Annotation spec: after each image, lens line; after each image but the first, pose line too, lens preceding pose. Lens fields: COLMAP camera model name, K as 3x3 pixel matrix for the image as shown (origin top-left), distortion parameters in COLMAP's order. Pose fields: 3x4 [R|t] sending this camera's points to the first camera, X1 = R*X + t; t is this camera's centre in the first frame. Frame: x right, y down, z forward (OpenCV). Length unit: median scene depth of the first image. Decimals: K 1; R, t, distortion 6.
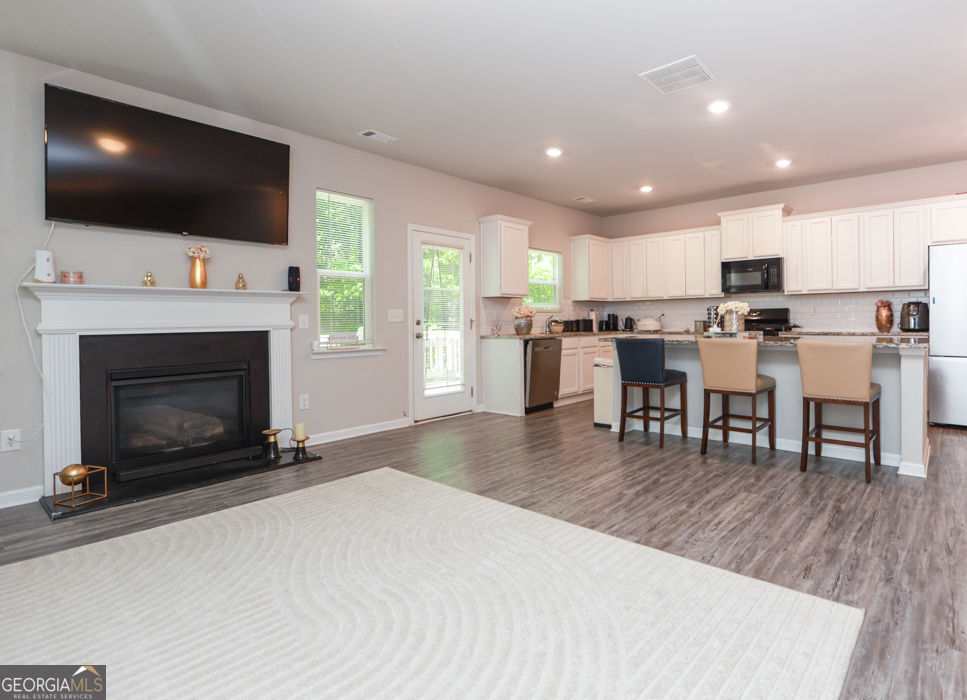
lens RADIAL K [[493.9, 0, 551.1], [0, 493.9, 326.9], [0, 0, 1]] dist [-0.009658, 0.001375]
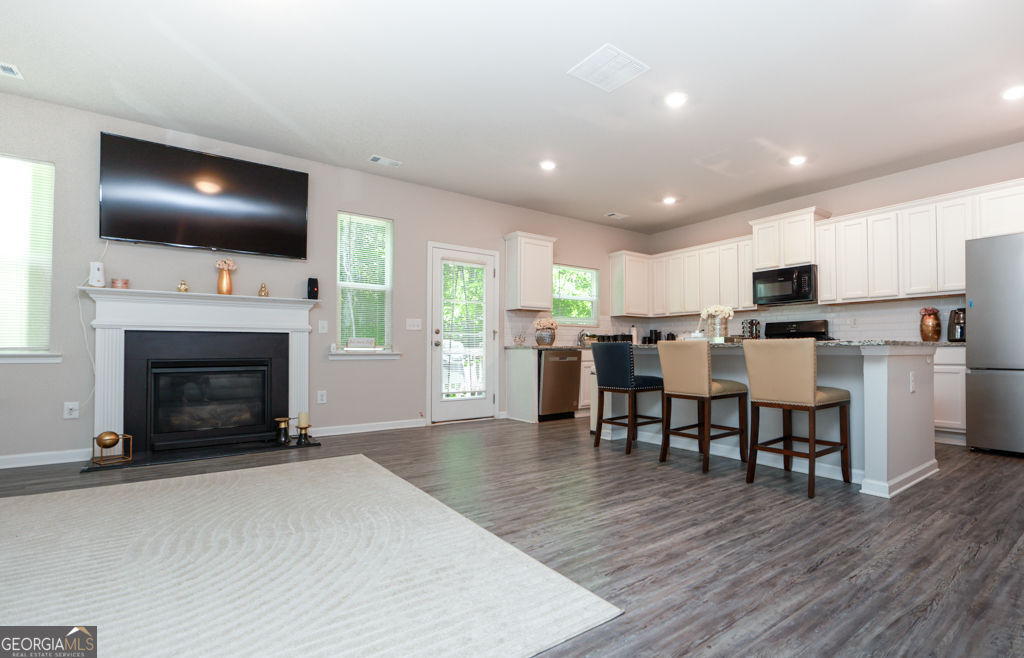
lens RADIAL K [[471.9, 0, 572.5], [0, 471.9, 347.5], [0, 0, 1]] dist [-0.008343, 0.000434]
pose [[0.976044, 0.008644, -0.217402, 0.252944], [-0.012872, 0.999754, -0.018043, 0.041880], [0.217193, 0.020409, 0.975915, 0.049682]]
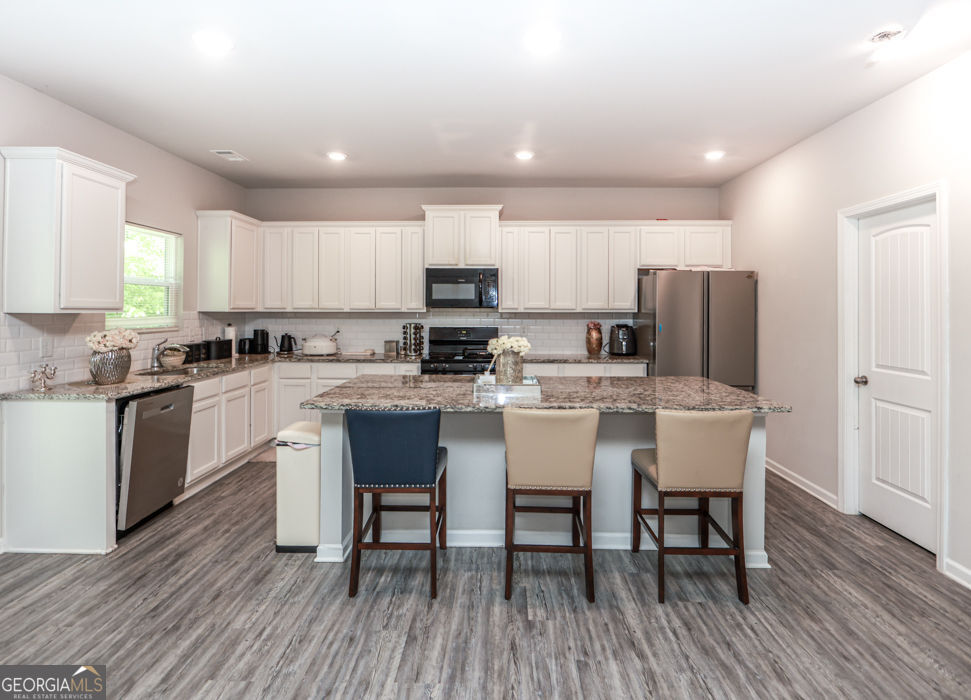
lens RADIAL K [[495.9, 0, 481.9], [0, 495.9, 304.1], [0, 0, 1]] dist [-0.009658, 0.001375]
pose [[0.797722, 0.019624, 0.602706, -0.069066], [-0.002733, 0.999578, -0.028928, -0.064019], [-0.603019, 0.021430, 0.797439, 0.397472]]
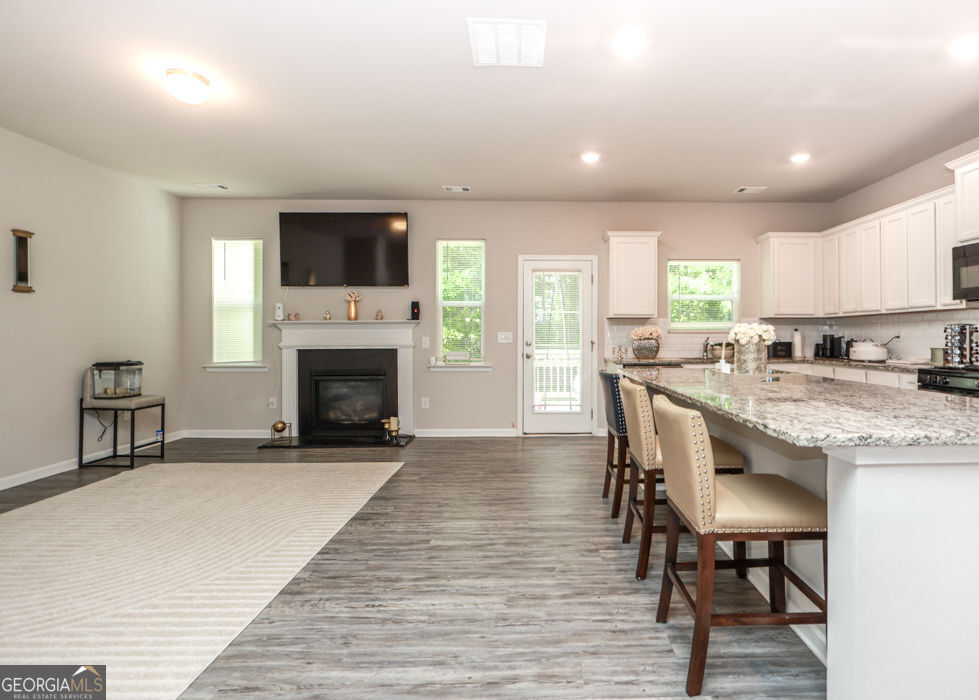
lens RADIAL K [[467.7, 0, 545.6], [0, 467.7, 342.2], [0, 0, 1]] dist [-0.012540, 0.000692]
pose [[0.648259, 0.017478, -0.761219, 0.555015], [-0.015332, 0.999833, 0.009900, -0.024184], [0.761266, 0.005254, 0.648419, 0.361169]]
